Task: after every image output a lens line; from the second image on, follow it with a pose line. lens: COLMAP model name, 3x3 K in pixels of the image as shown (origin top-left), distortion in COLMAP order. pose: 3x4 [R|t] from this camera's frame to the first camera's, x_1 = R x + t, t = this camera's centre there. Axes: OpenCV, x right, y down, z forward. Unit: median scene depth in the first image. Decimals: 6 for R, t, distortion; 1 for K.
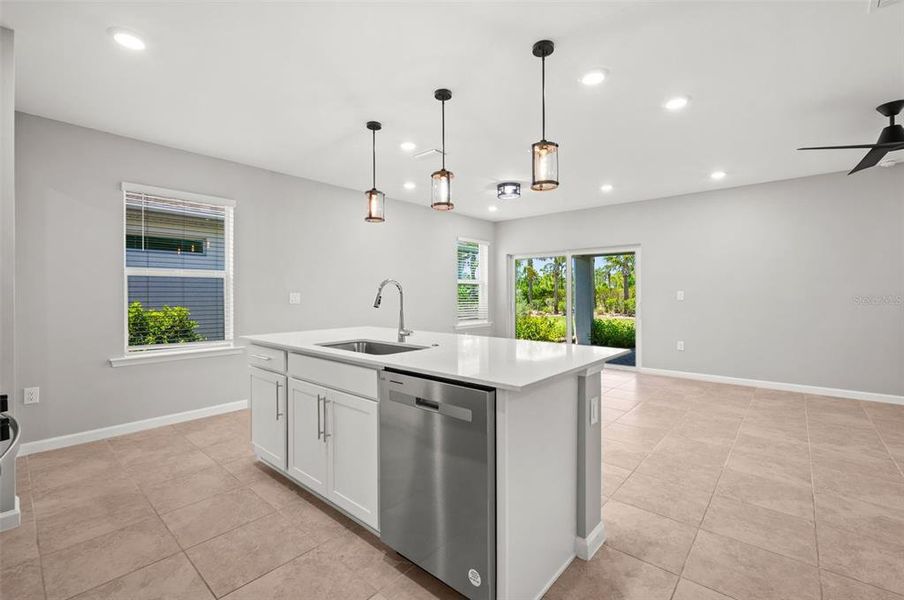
lens RADIAL K [[386.8, 0, 456.2], [0, 386.8, 293.0], [0, 0, 1]] dist [-0.008549, -0.000711]
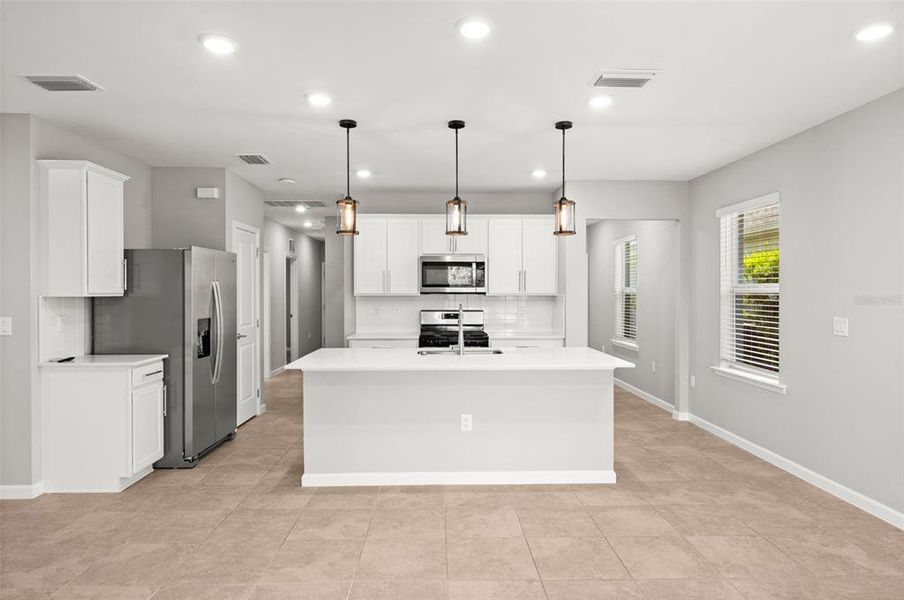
lens RADIAL K [[550.6, 0, 453.1], [0, 550.6, 296.6], [0, 0, 1]] dist [-0.004493, 0.000488]
pose [[-0.737066, 0.012208, -0.675711, 0.949405], [0.006792, 0.999920, 0.010657, -0.071108], [0.675787, 0.003265, -0.737090, 2.036260]]
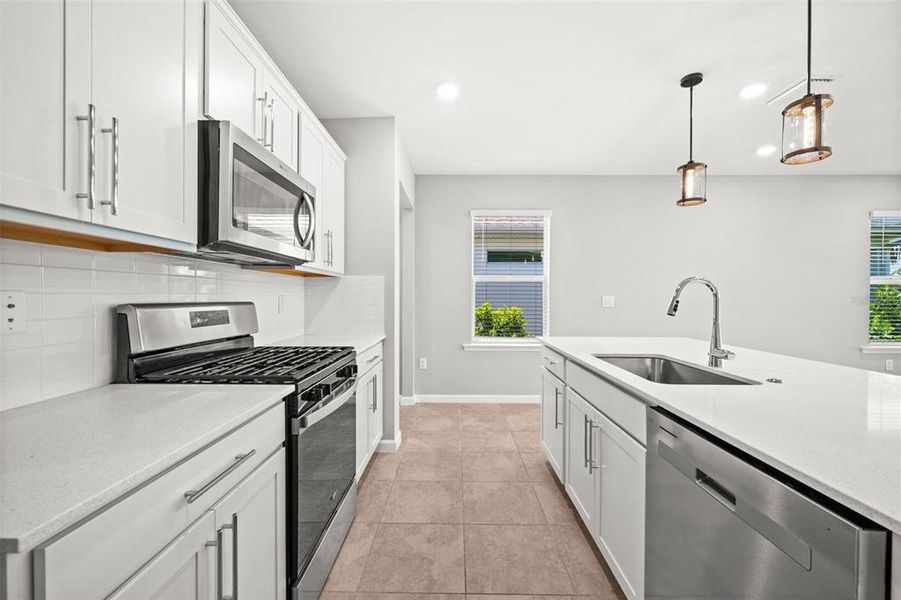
lens RADIAL K [[360.9, 0, 453.1], [0, 360.9, 299.9], [0, 0, 1]] dist [-0.004611, -0.000210]
pose [[0.641913, 0.013143, -0.766665, 0.045599], [-0.005839, 0.999908, 0.012253, 0.001596], [0.766756, -0.003389, 0.641930, 0.199334]]
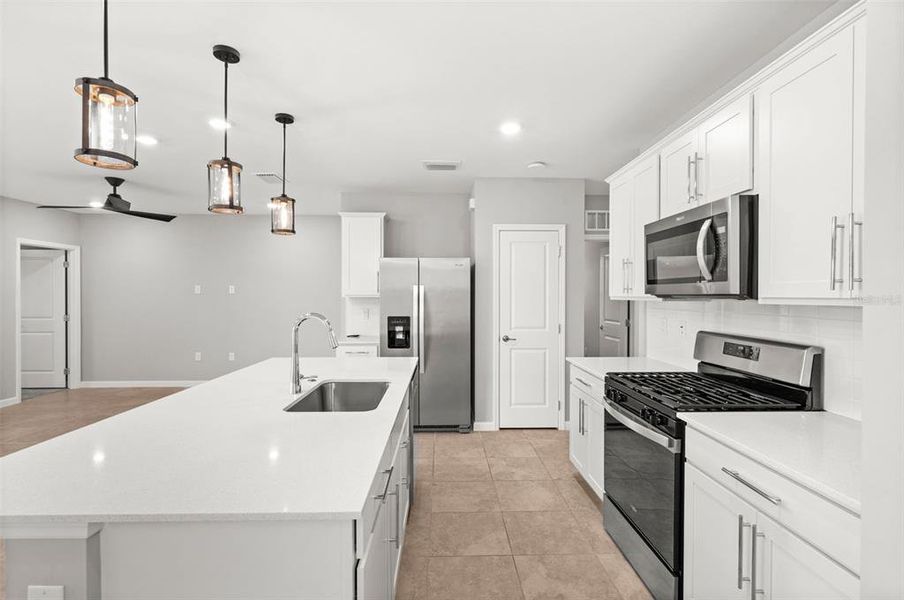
lens RADIAL K [[421.8, 0, 453.1], [0, 421.8, 298.9], [0, 0, 1]] dist [-0.005942, -0.000696]
pose [[-0.666302, -0.000316, 0.745682, -0.882137], [0.001952, 0.999996, 0.002169, -0.058129], [-0.745680, 0.002901, -0.666298, 1.188965]]
